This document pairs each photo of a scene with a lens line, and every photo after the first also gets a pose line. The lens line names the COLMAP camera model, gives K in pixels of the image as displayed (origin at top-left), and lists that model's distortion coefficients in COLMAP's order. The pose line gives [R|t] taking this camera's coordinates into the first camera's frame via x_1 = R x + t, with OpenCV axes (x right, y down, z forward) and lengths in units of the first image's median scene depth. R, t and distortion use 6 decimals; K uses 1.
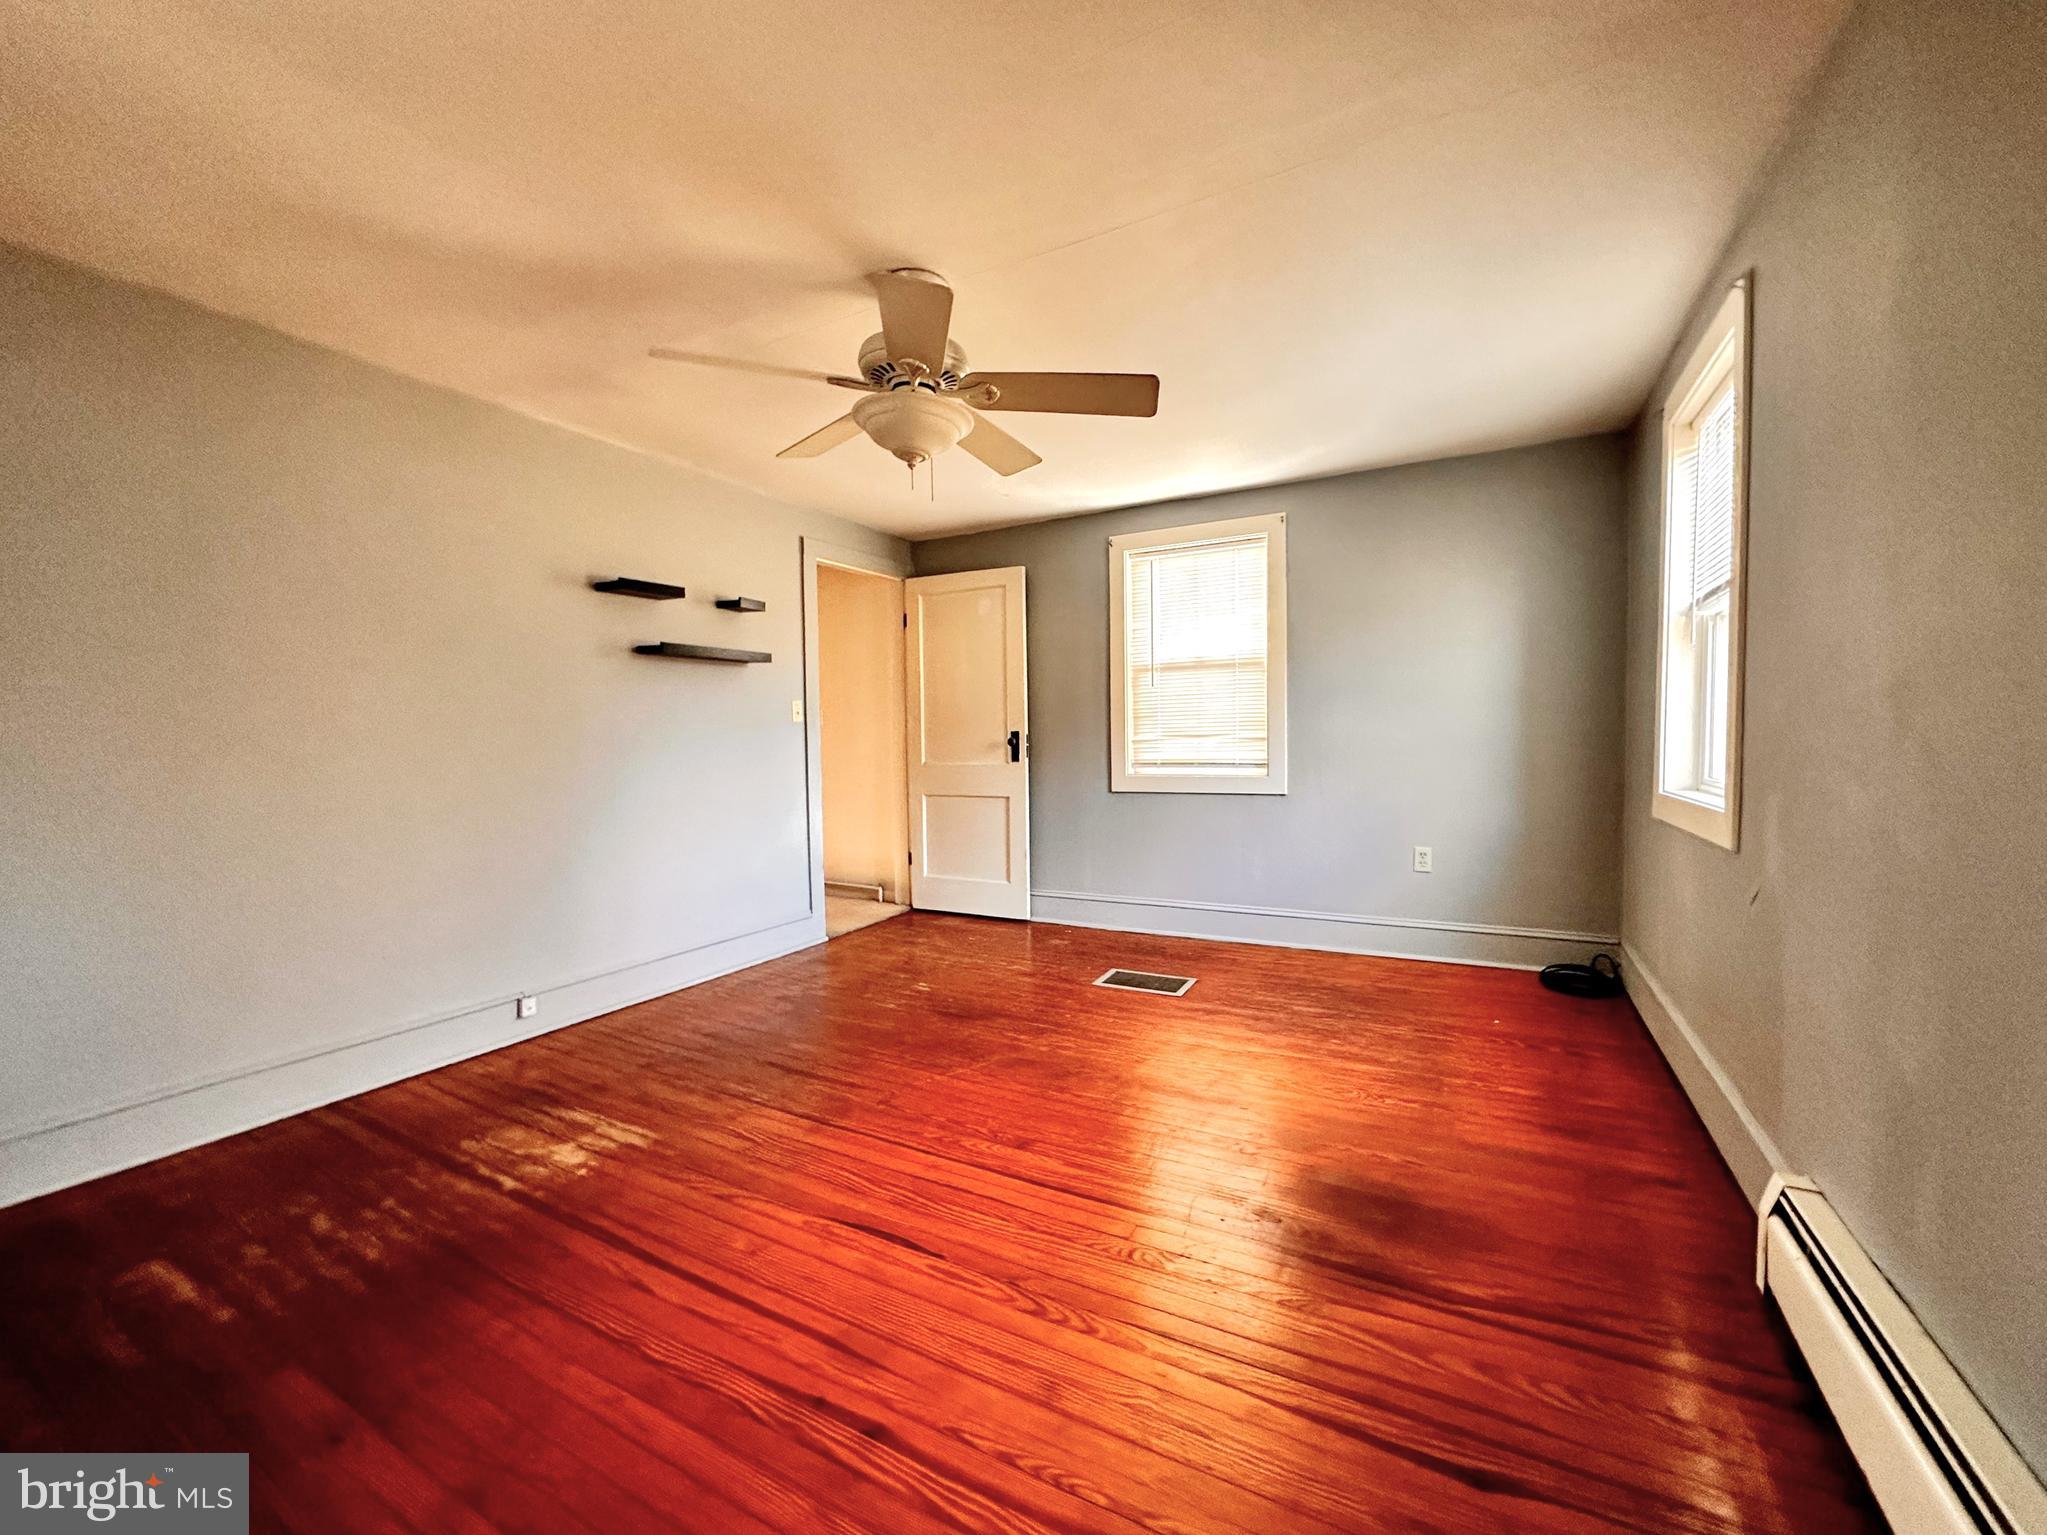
lens RADIAL K [[821.7, 0, 1016.8], [0, 821.7, 759.9], [0, 0, 1]] dist [-0.000381, 0.000079]
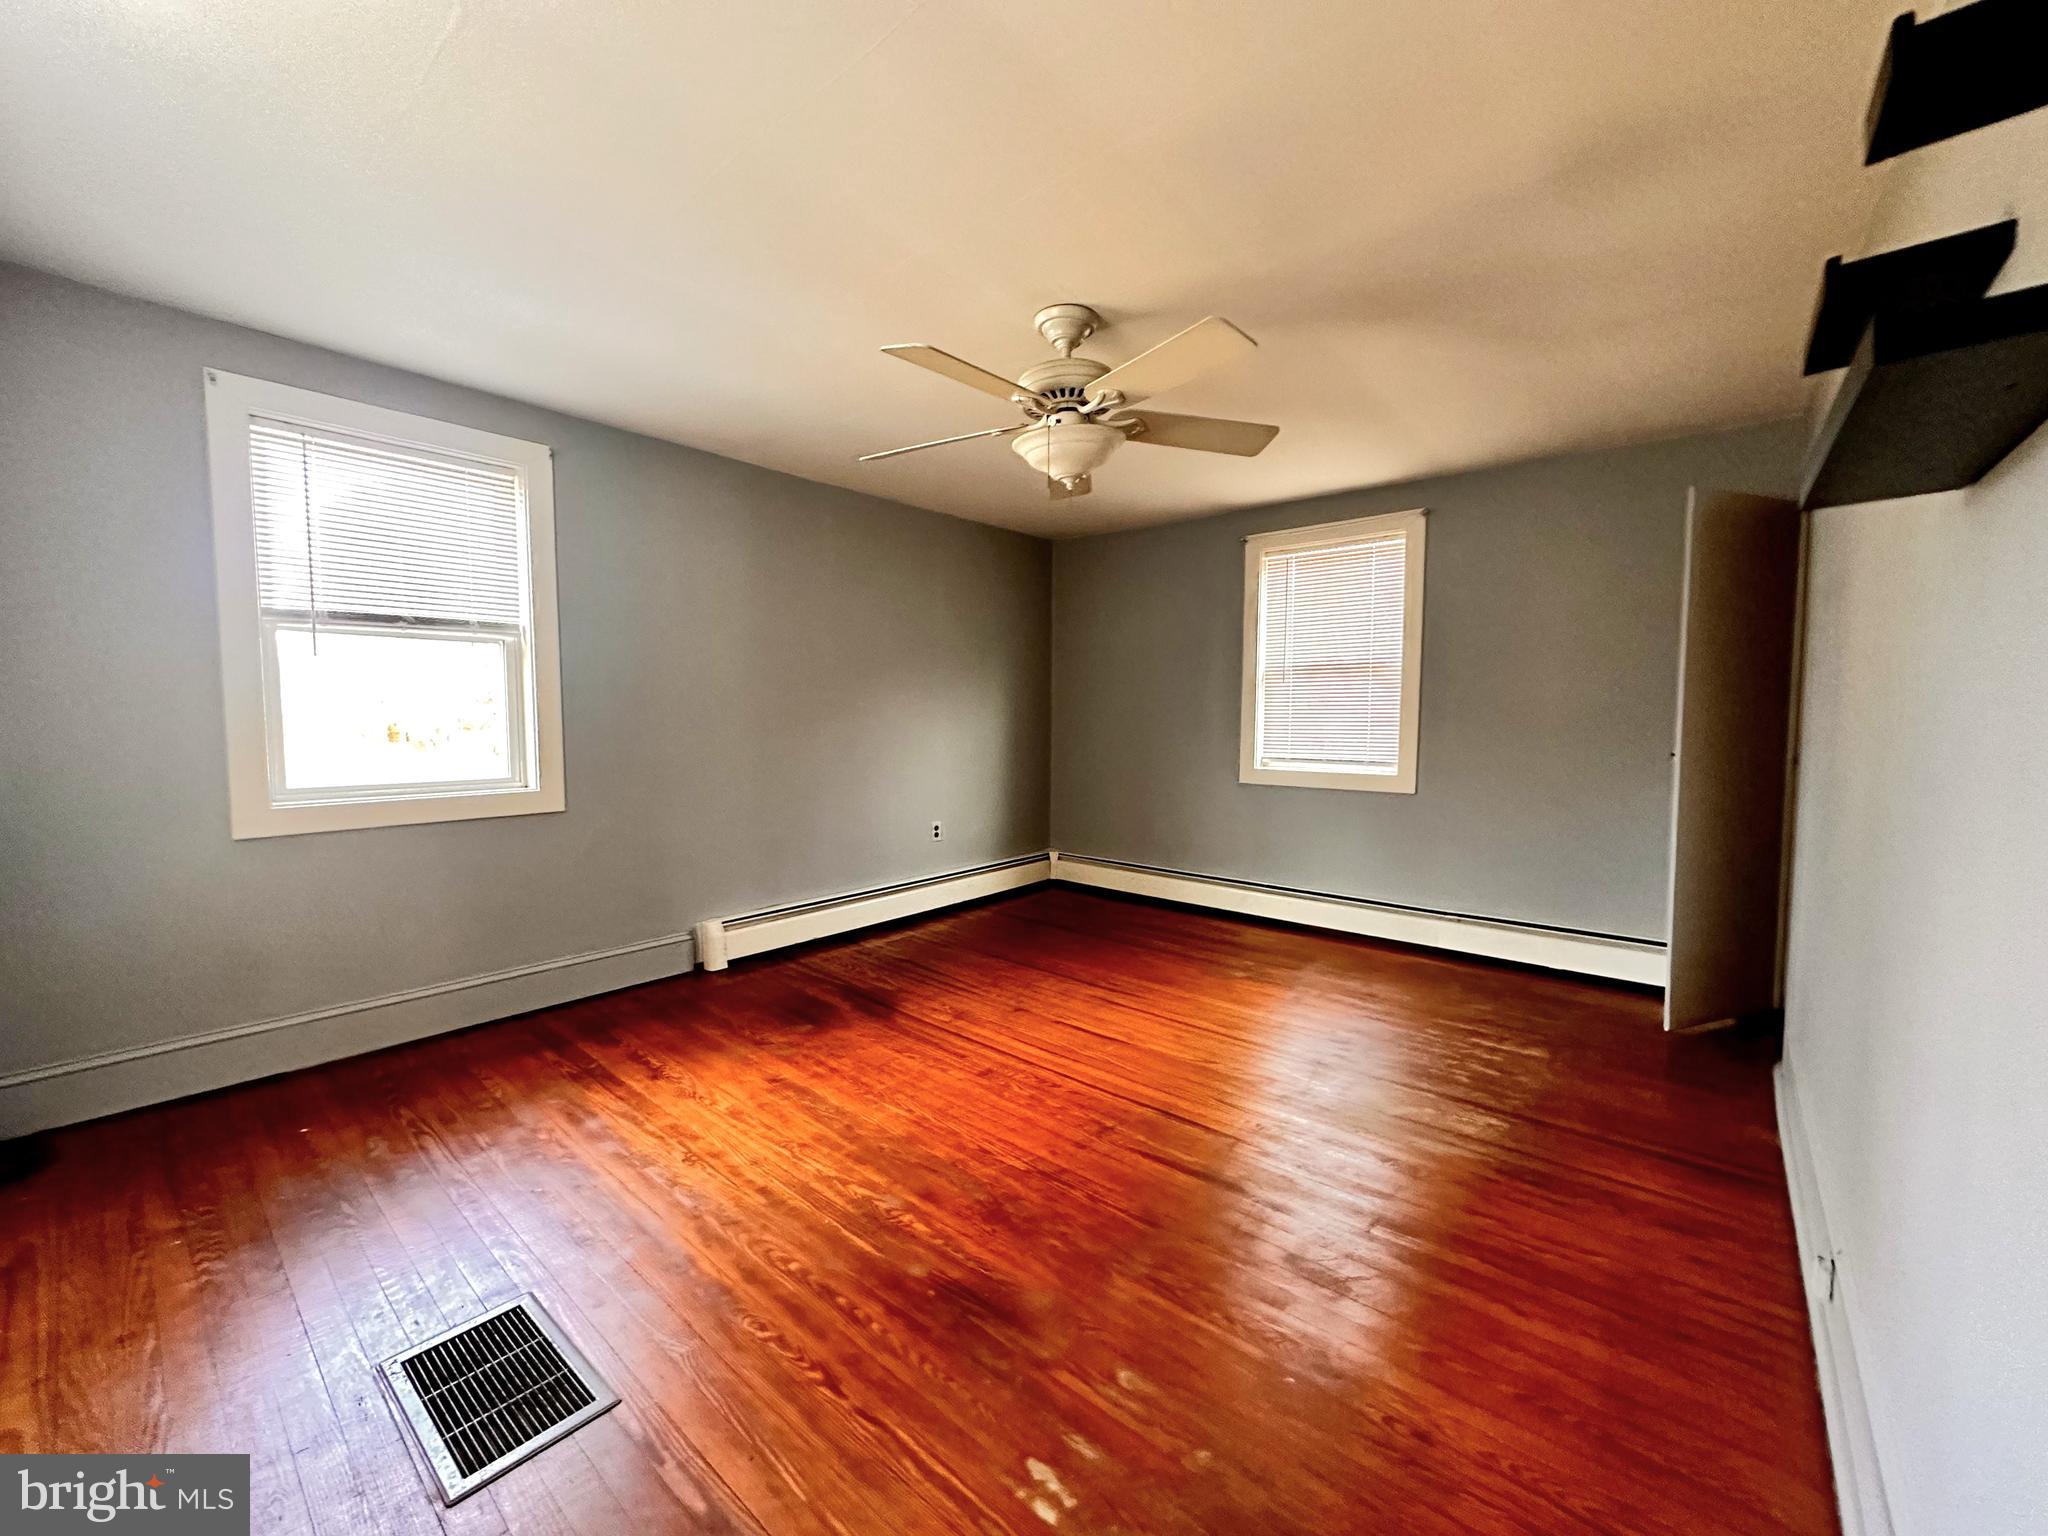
lens RADIAL K [[822.1, 0, 1016.4], [0, 822.1, 769.6], [0, 0, 1]] dist [-0.000381, 0.000079]
pose [[-0.979483, -0.004373, 0.201481, -0.259850], [0.016048, 0.994897, 0.099607, -0.094861], [-0.200889, 0.100796, -0.974415, 1.991518]]
